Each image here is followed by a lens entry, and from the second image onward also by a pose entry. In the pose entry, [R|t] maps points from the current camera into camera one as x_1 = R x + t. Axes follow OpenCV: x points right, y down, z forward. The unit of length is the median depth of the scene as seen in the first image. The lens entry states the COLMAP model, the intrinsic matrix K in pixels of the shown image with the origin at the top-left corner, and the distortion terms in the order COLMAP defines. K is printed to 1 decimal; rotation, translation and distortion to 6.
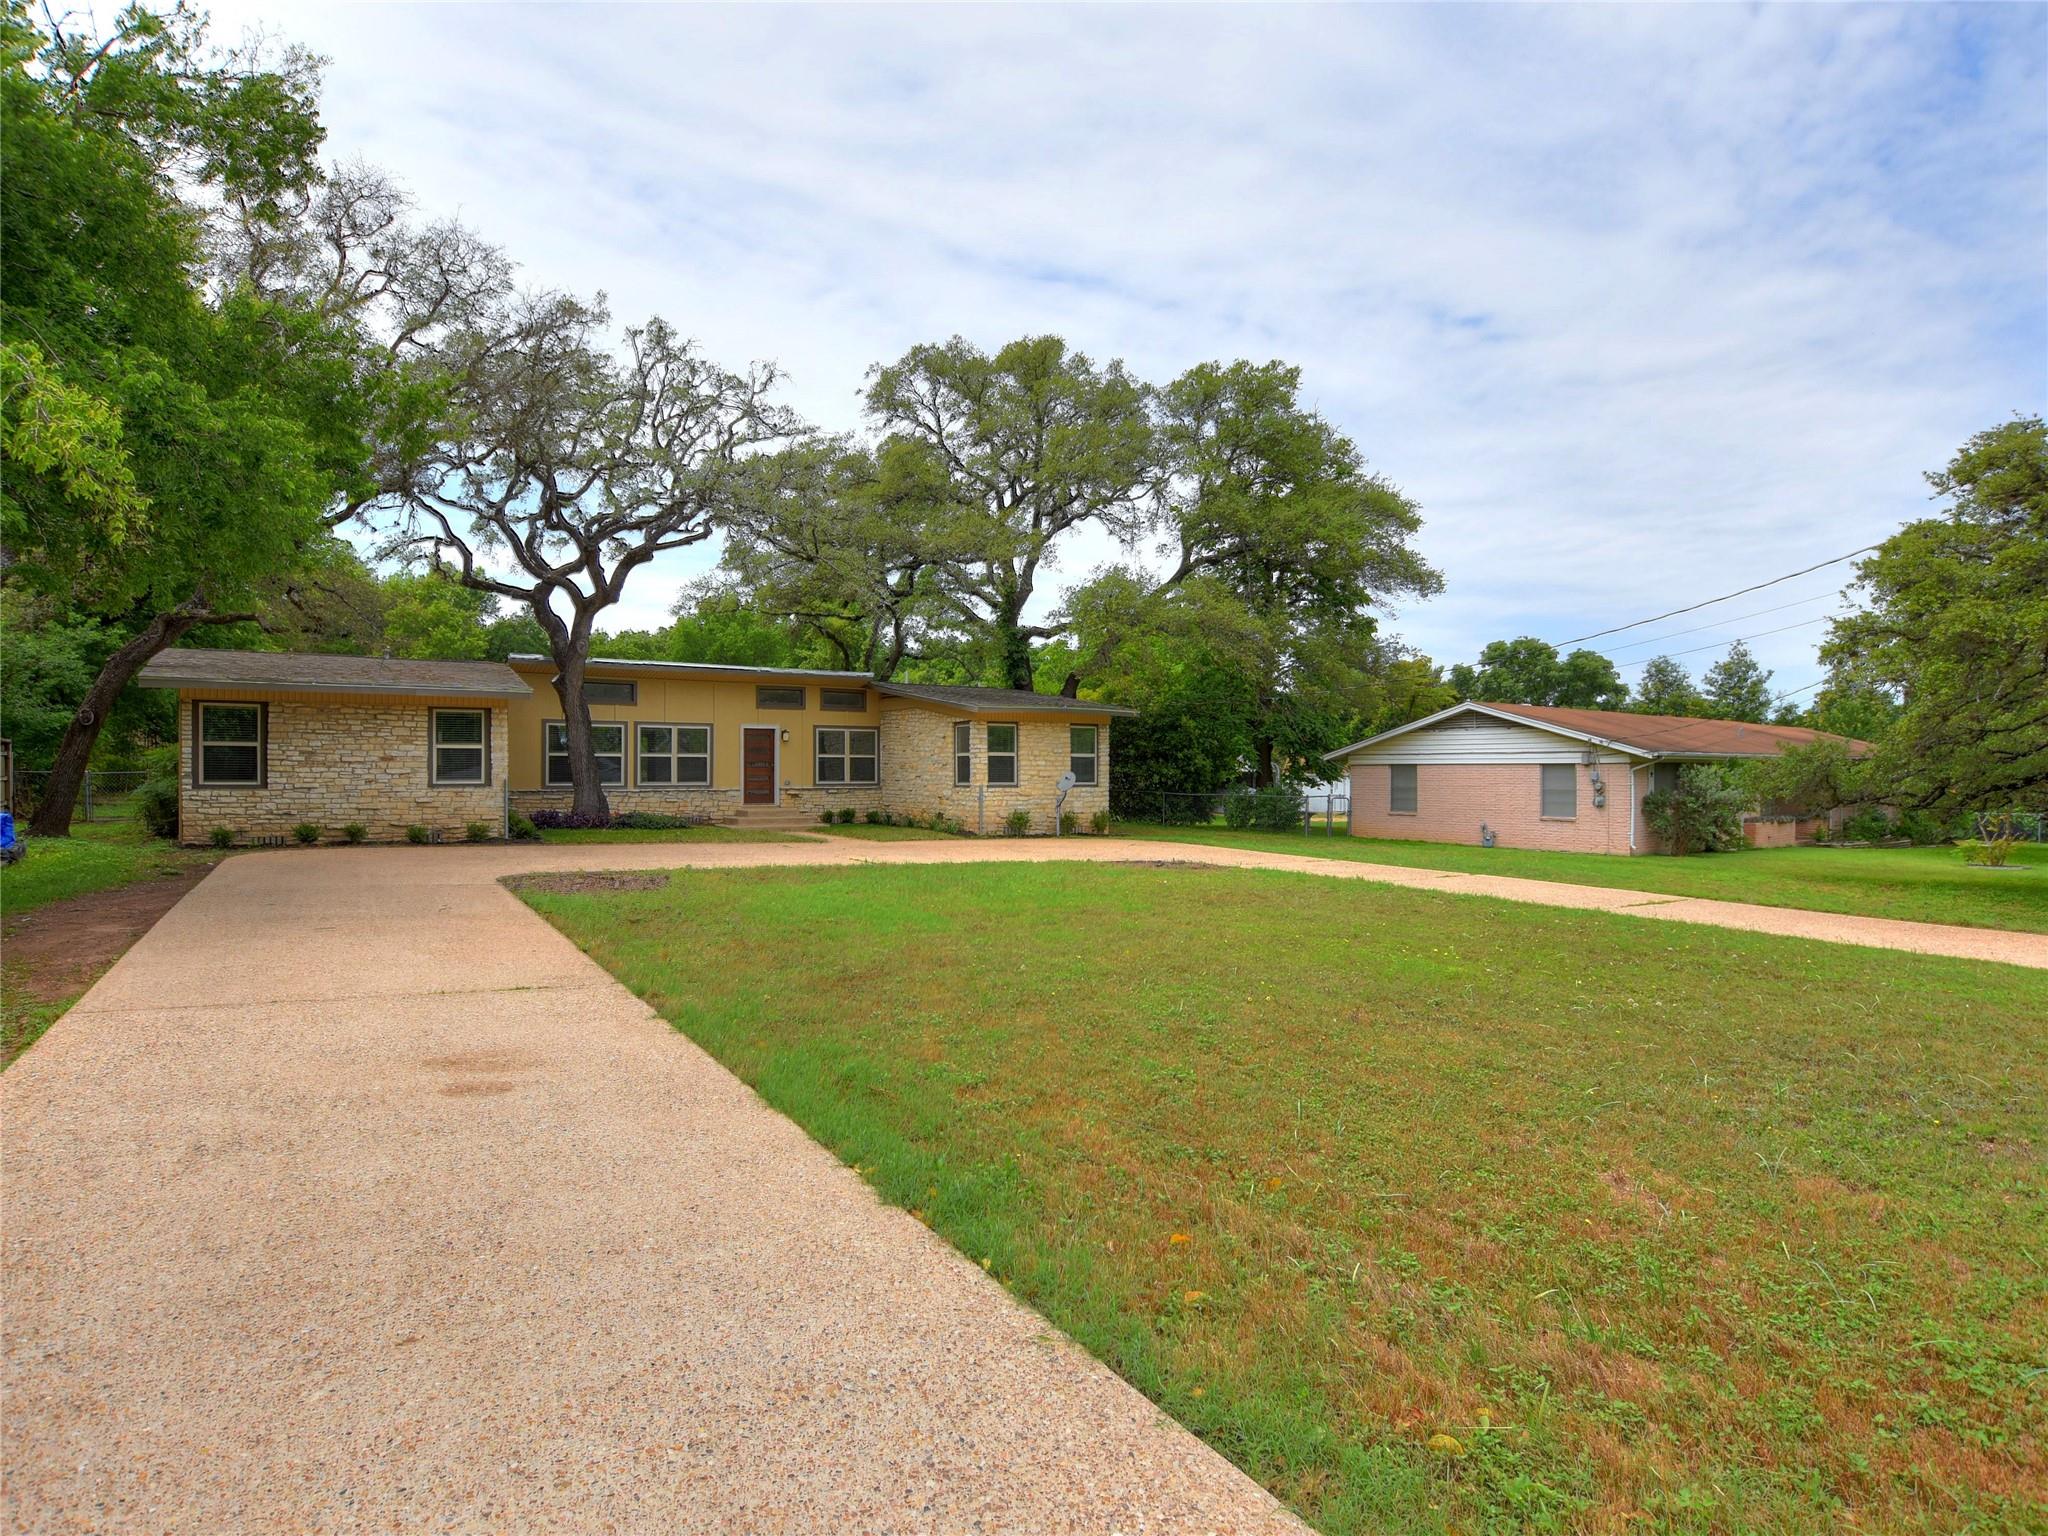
lens RADIAL K [[1122.0, 0, 1023.3], [0, 1122.0, 766.8], [0, 0, 1]] dist [-0.002643, -0.000292]
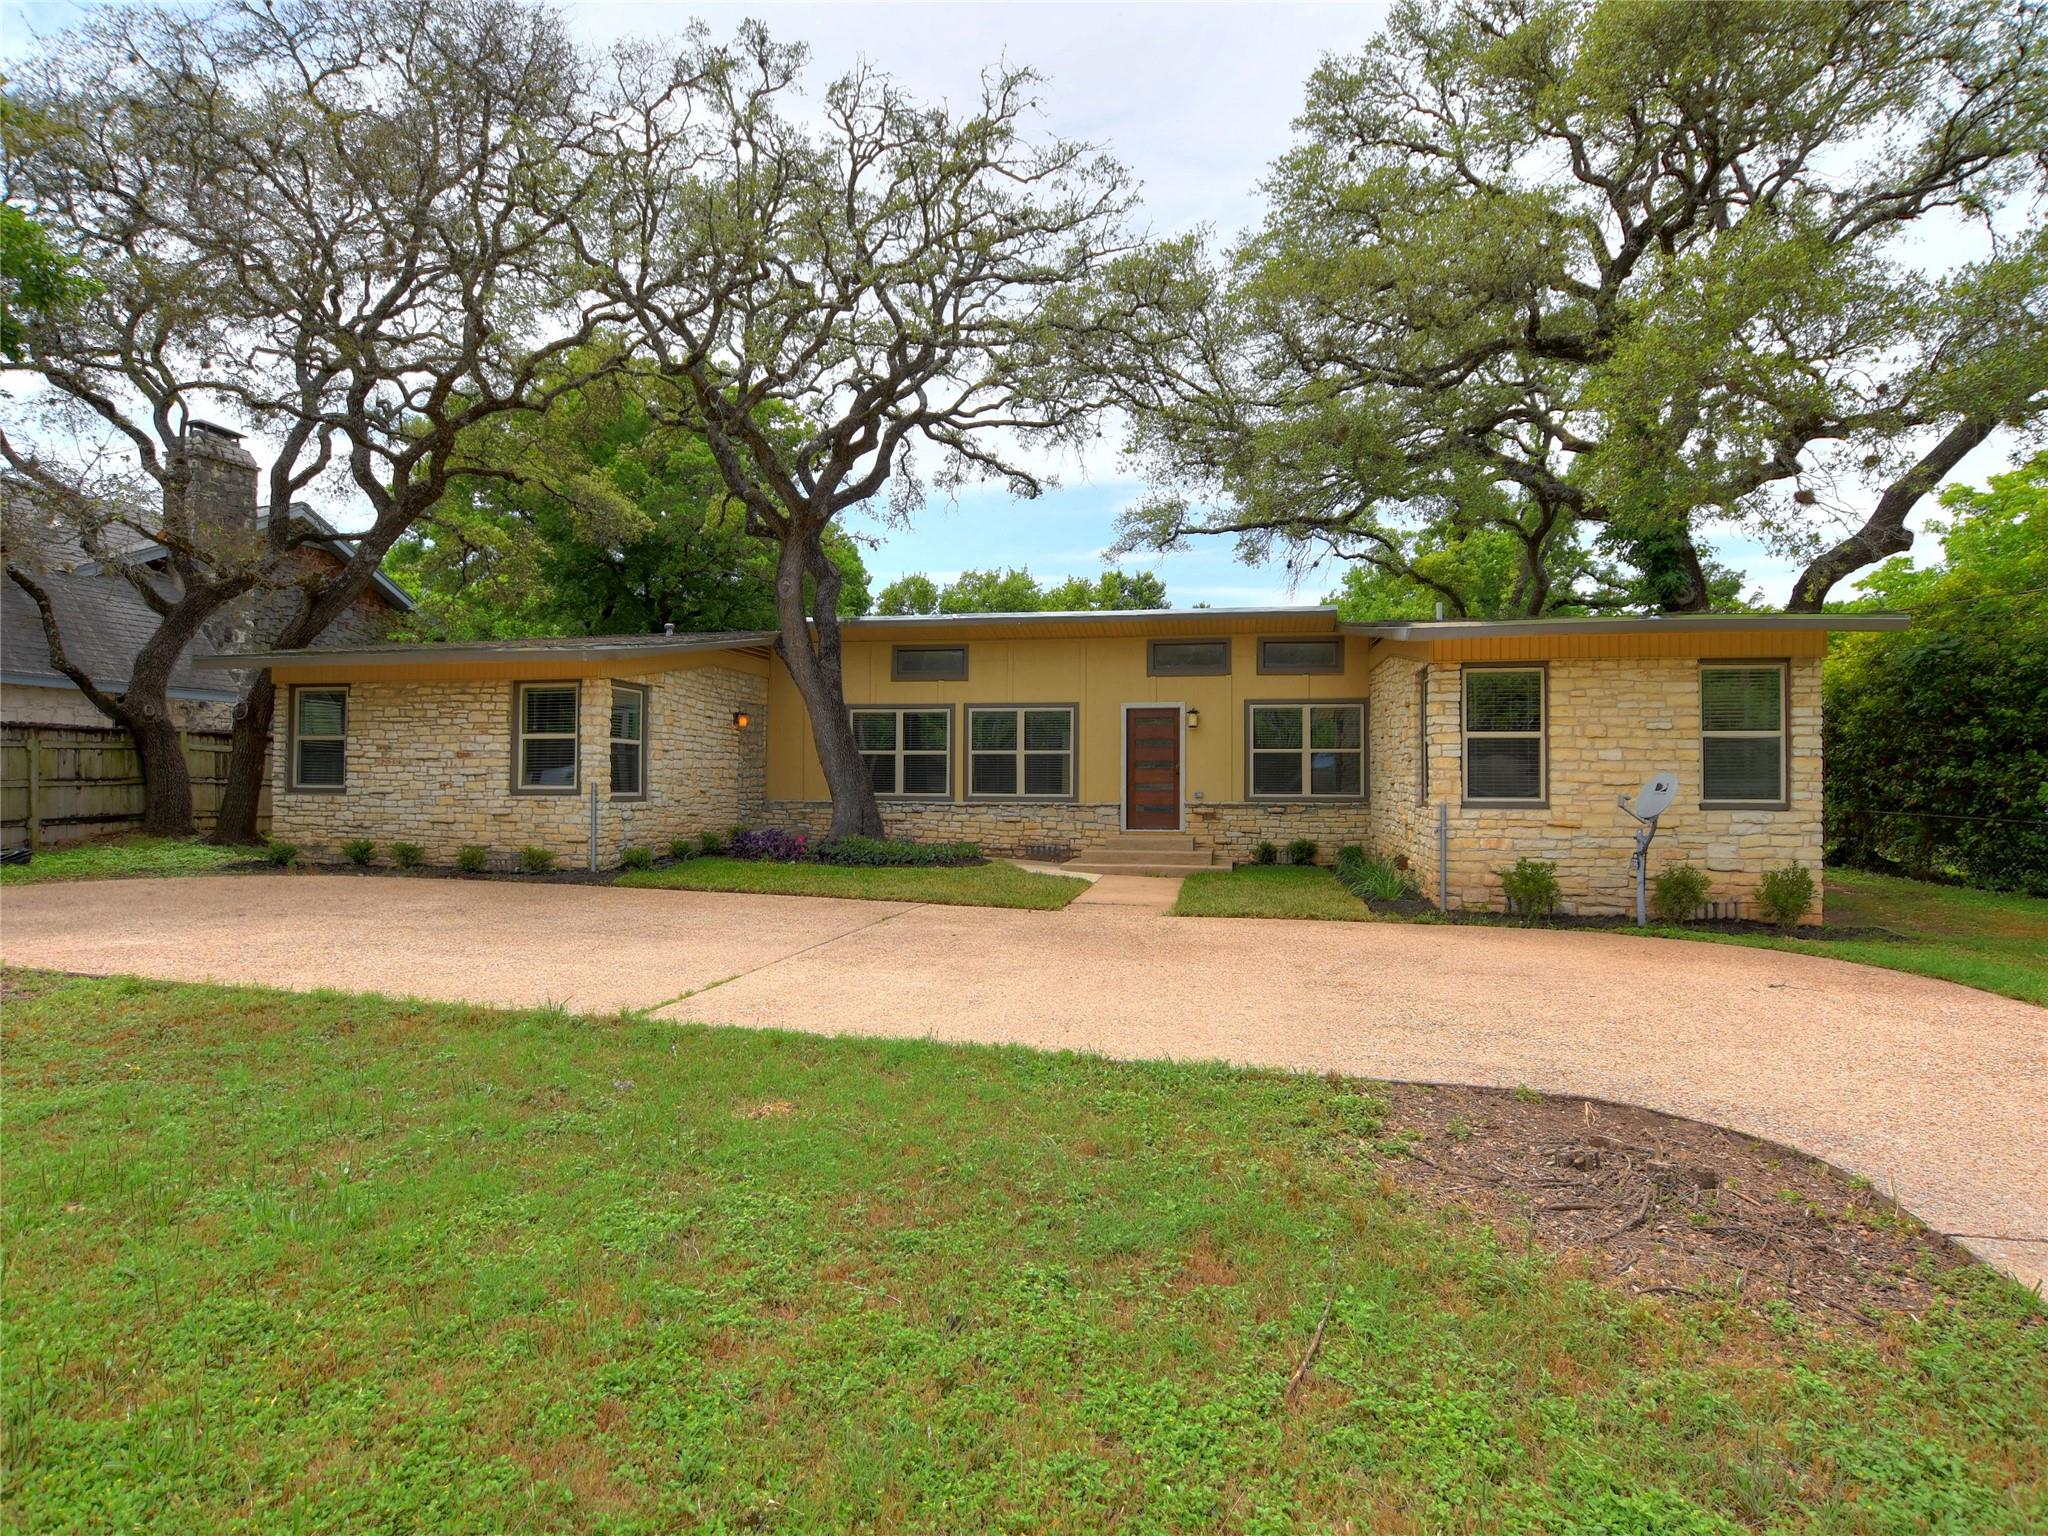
lens RADIAL K [[1079.1, 0, 1023.2], [0, 1079.1, 768.7], [0, 0, 1]] dist [-0.031971, -0.000076]
pose [[0.736338, -0.008792, -0.676557, 0.127176], [-0.000500, 0.999908, -0.013539, 0.008348], [0.676613, 0.010308, 0.736266, 0.537244]]
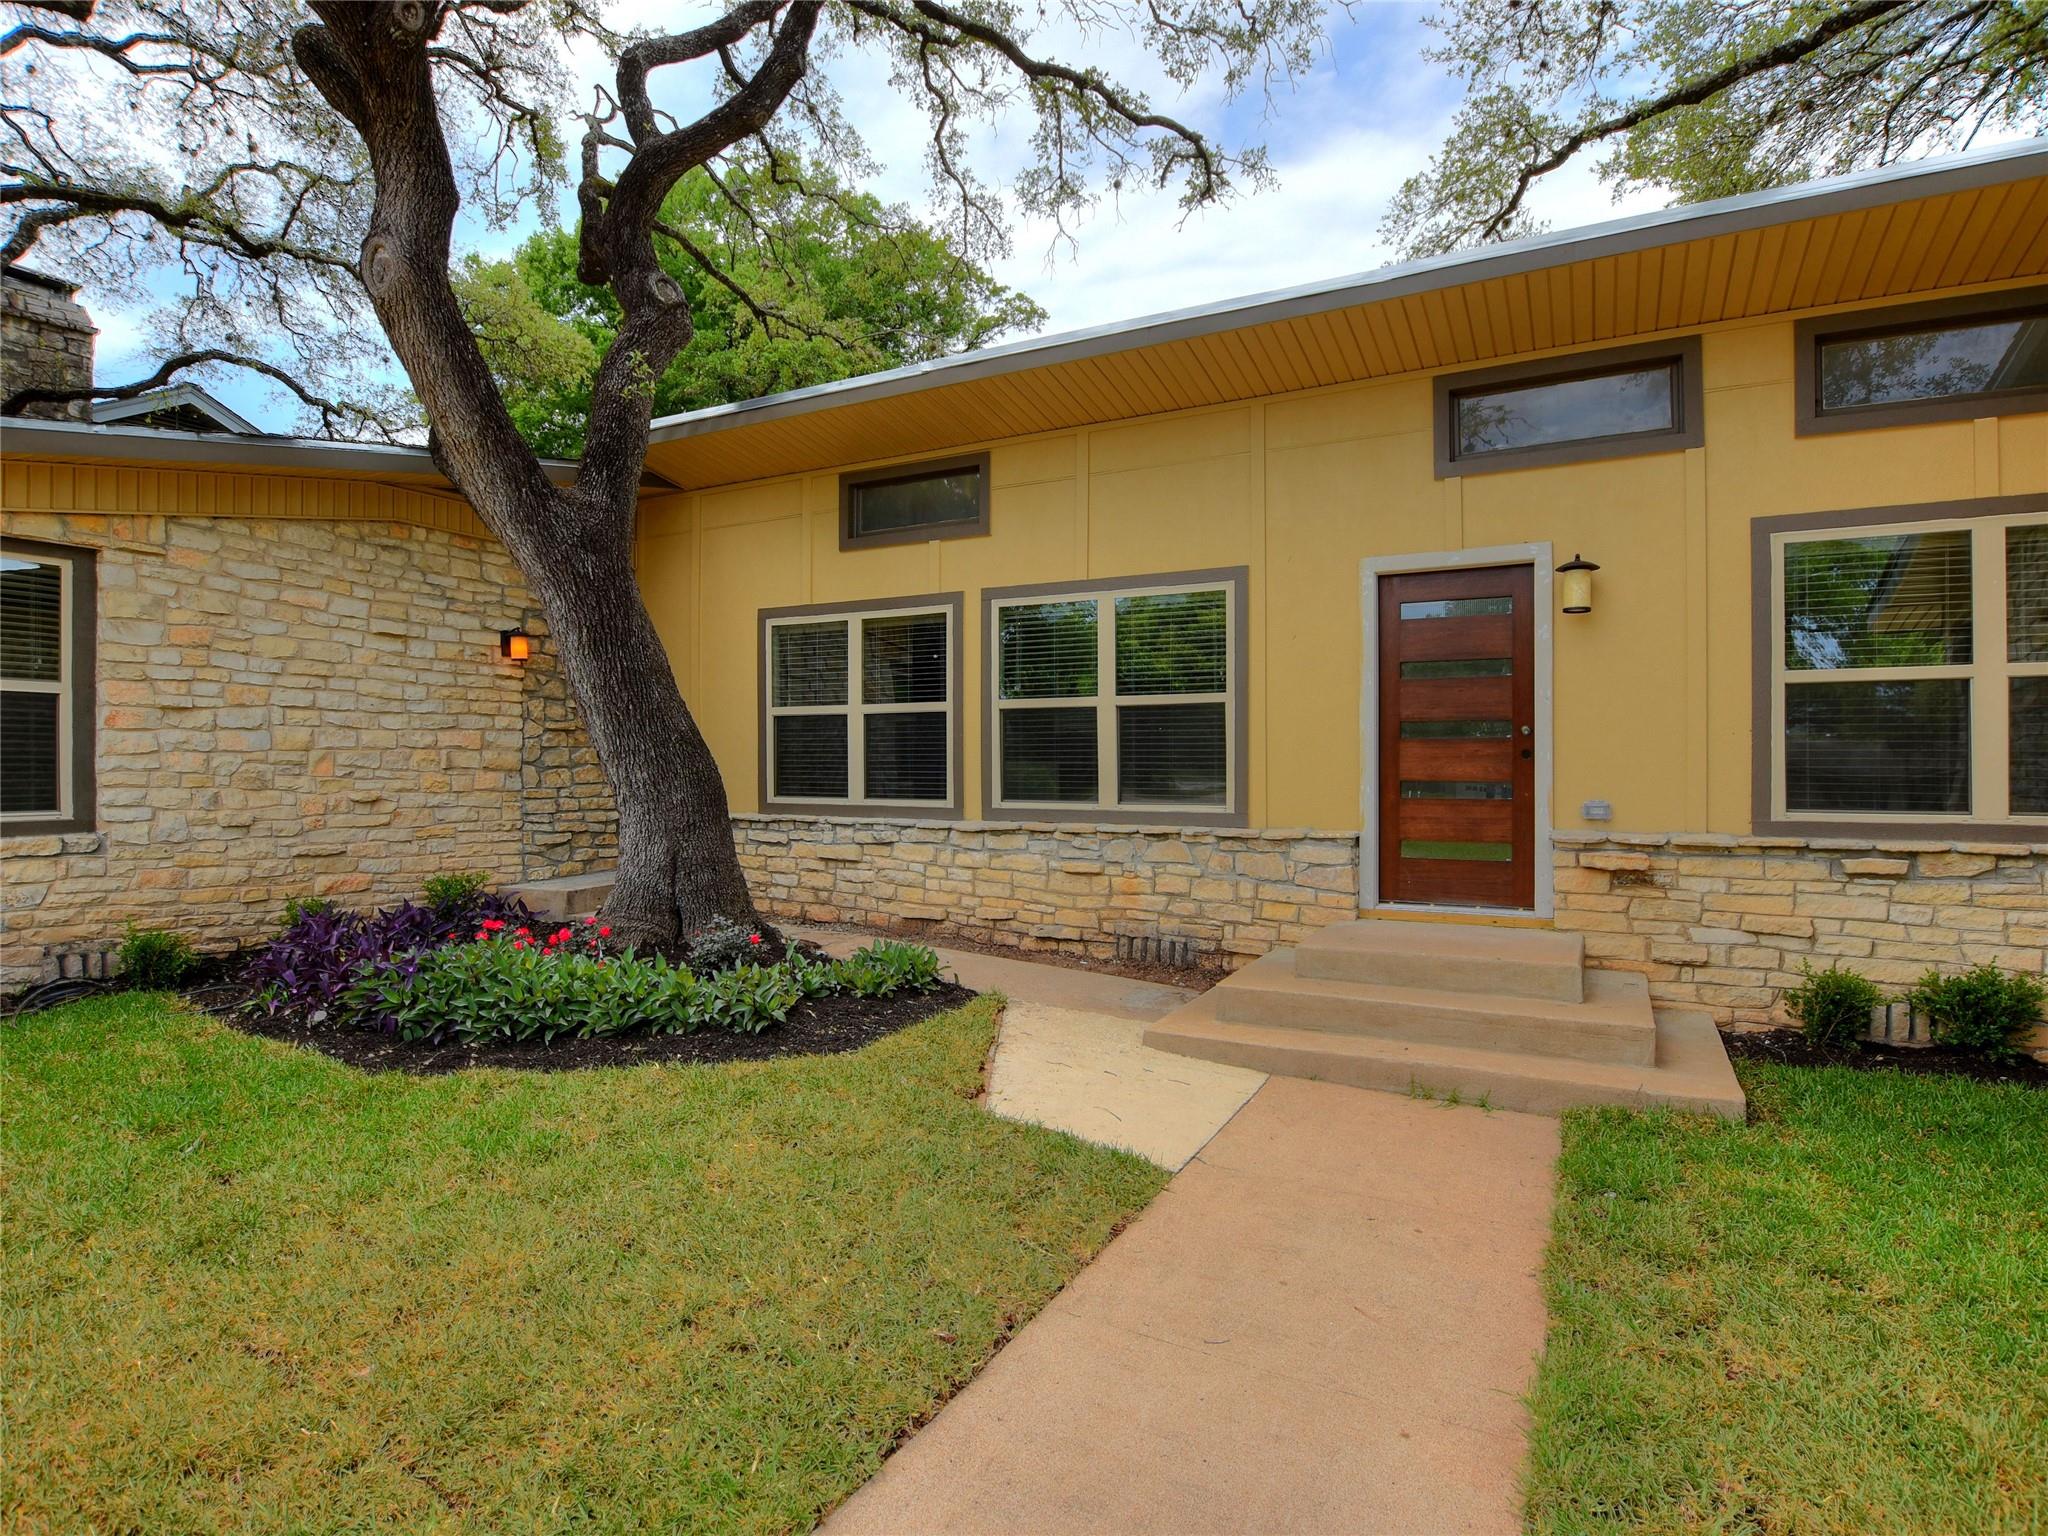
lens RADIAL K [[1055.5, 0, 1034.2], [0, 1055.5, 769.3], [0, 0, 1]] dist [-0.029110, 0.001255]
pose [[0.503638, 0.003982, -0.863906, -0.102268], [0.006290, 0.999946, 0.008276, 0.004031], [0.863892, -0.009602, 0.503585, 0.872319]]
